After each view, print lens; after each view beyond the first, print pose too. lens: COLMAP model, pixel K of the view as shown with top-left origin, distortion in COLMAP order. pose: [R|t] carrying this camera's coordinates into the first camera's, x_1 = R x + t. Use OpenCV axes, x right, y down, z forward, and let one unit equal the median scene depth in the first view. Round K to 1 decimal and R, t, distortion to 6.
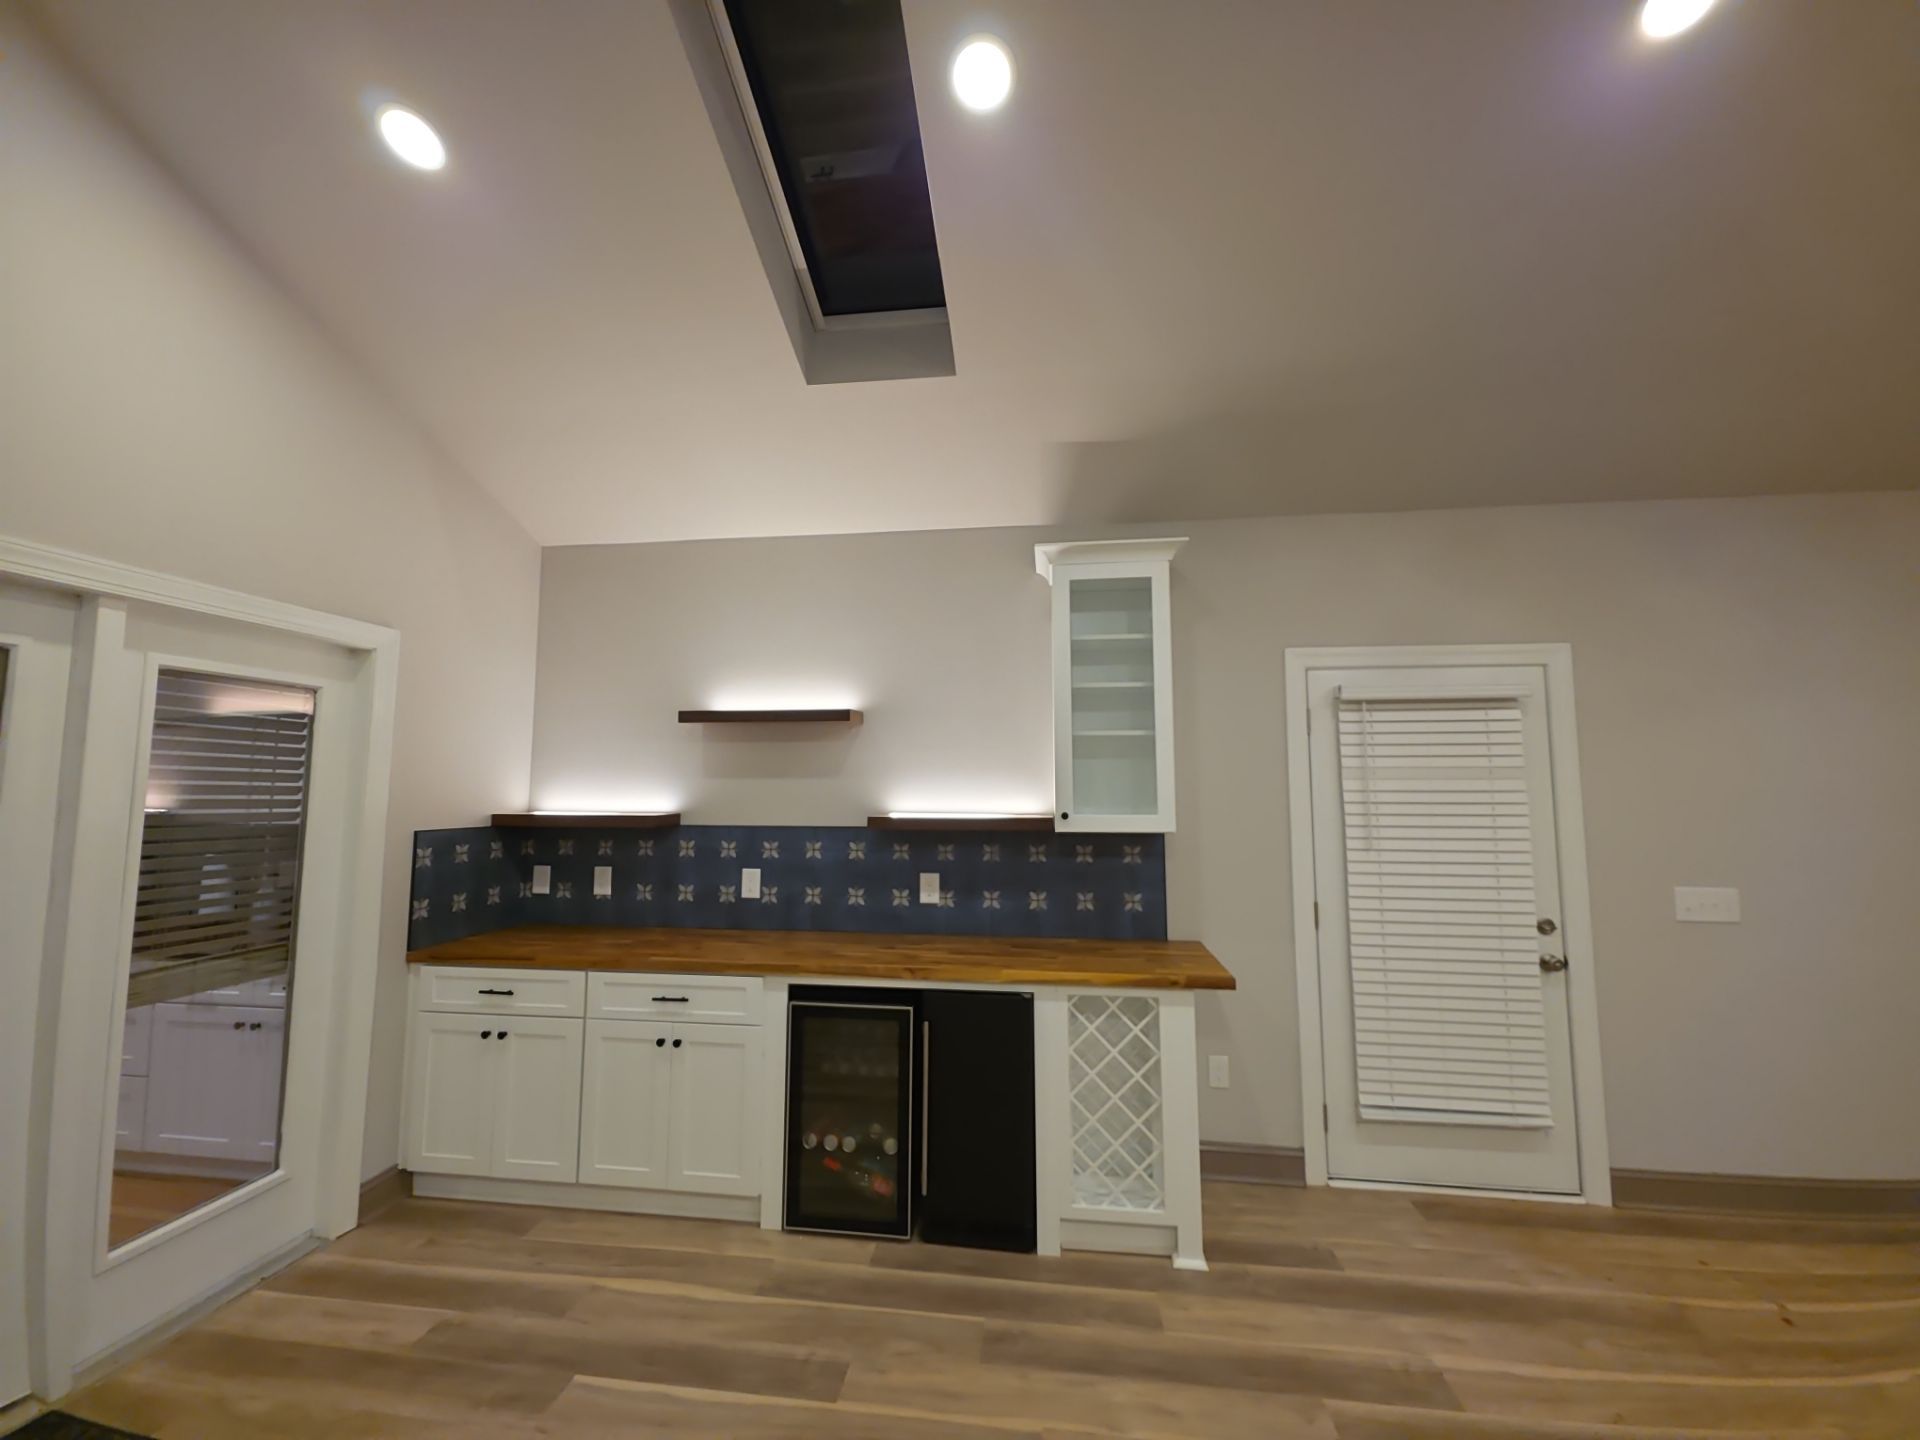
lens RADIAL K [[760.5, 0, 953.3], [0, 760.5, 722.4], [0, 0, 1]] dist [0.013566, -0.007456]
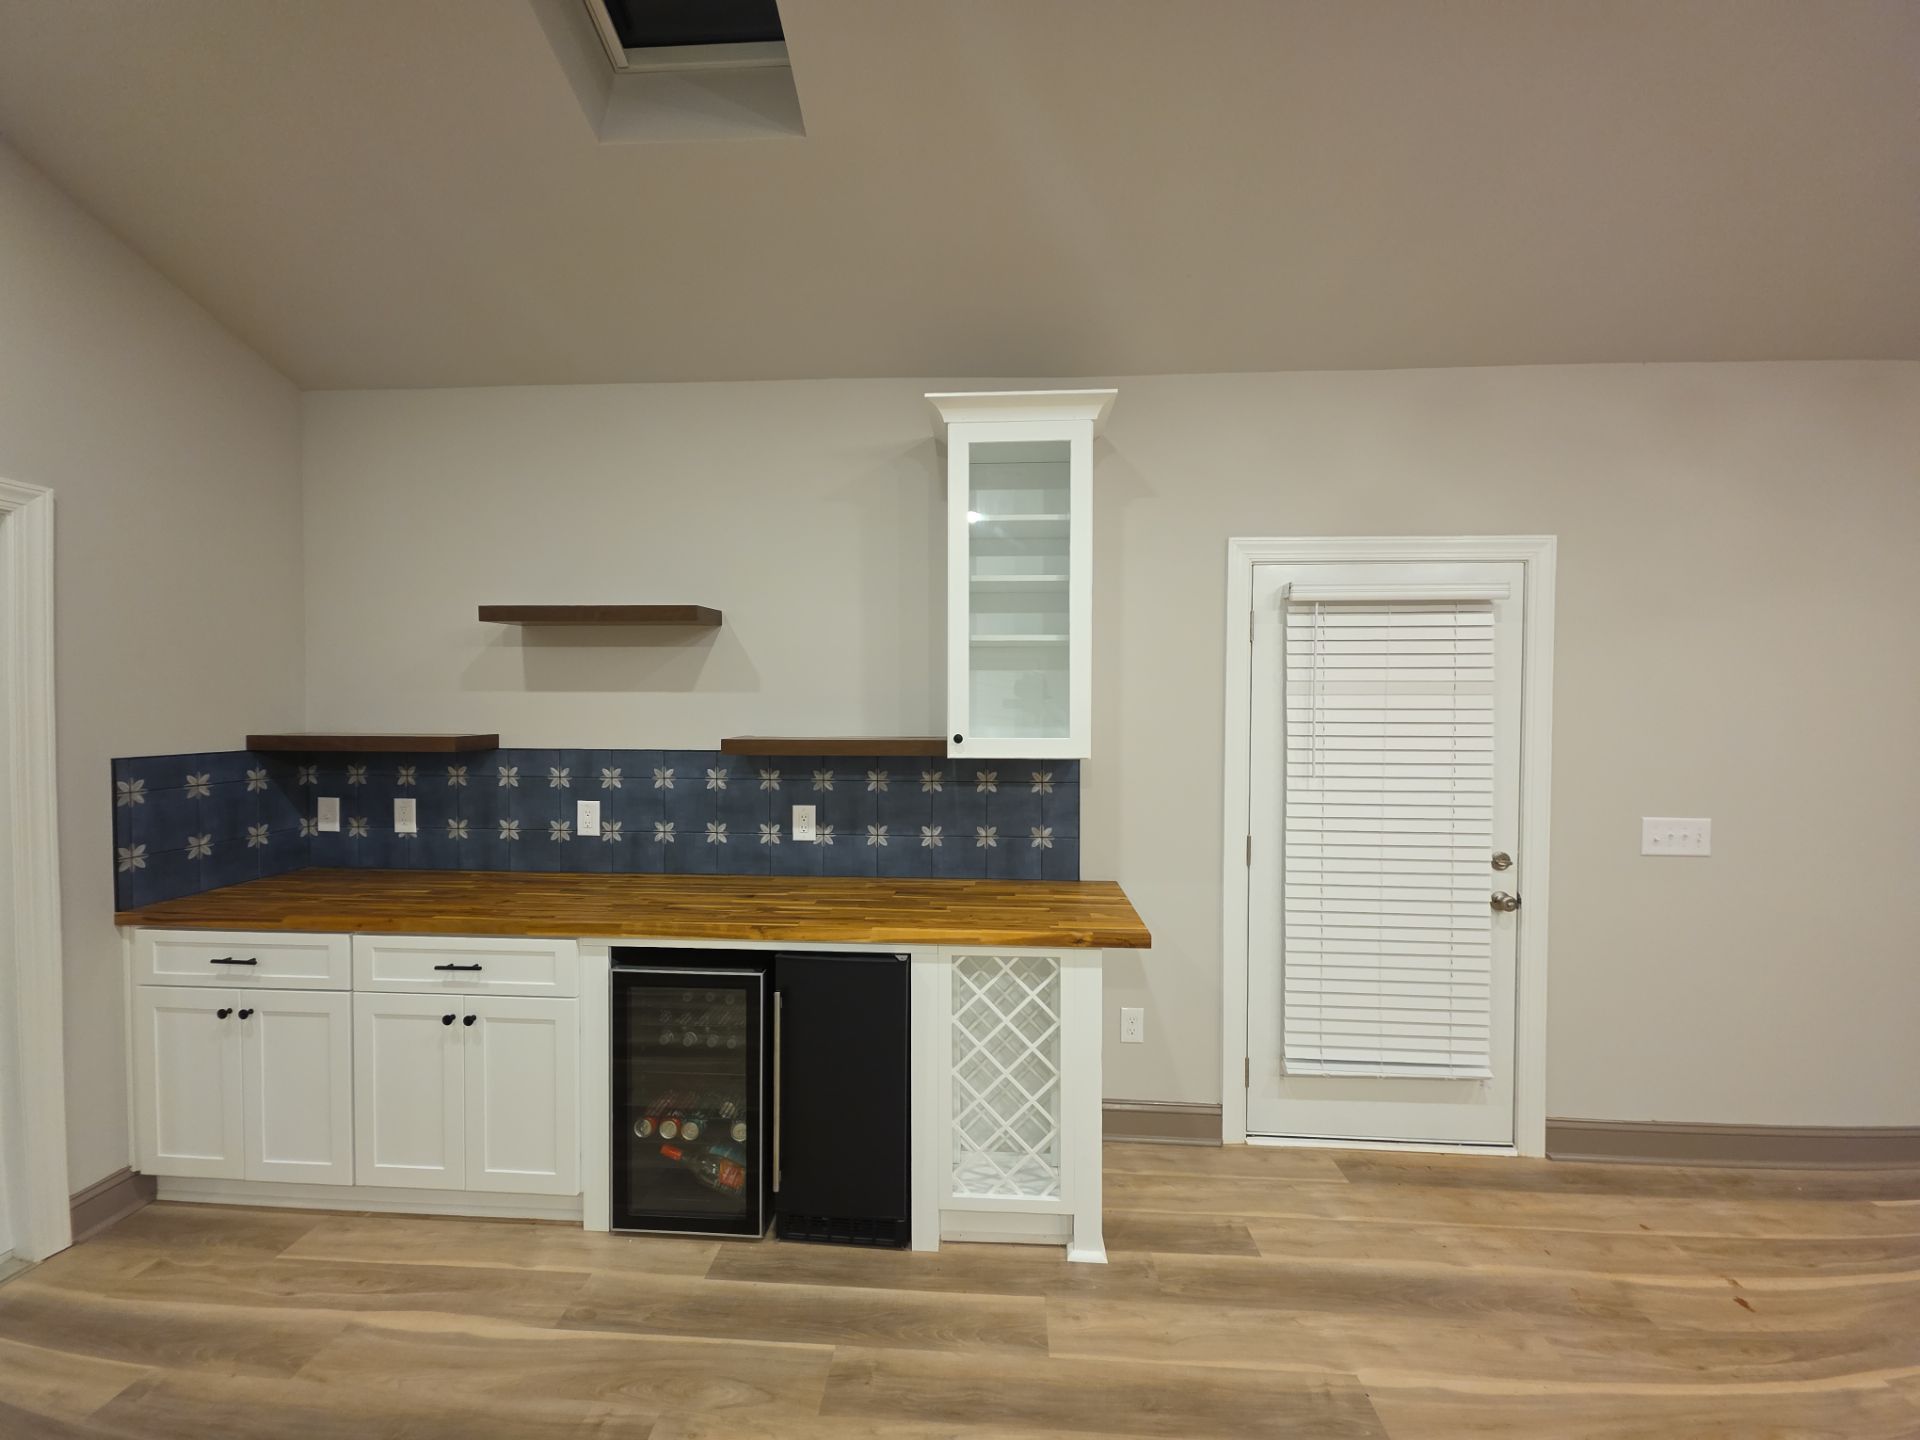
lens RADIAL K [[760.5, 0, 952.3], [0, 760.5, 719.7], [0, 0, 1]] dist [0.013566, -0.007456]
pose [[0.997670, 0.000321, 0.068229, 0.077406], [-0.007851, 0.993888, 0.110116, 0.011180], [-0.067776, -0.110395, 0.991574, 0.173526]]
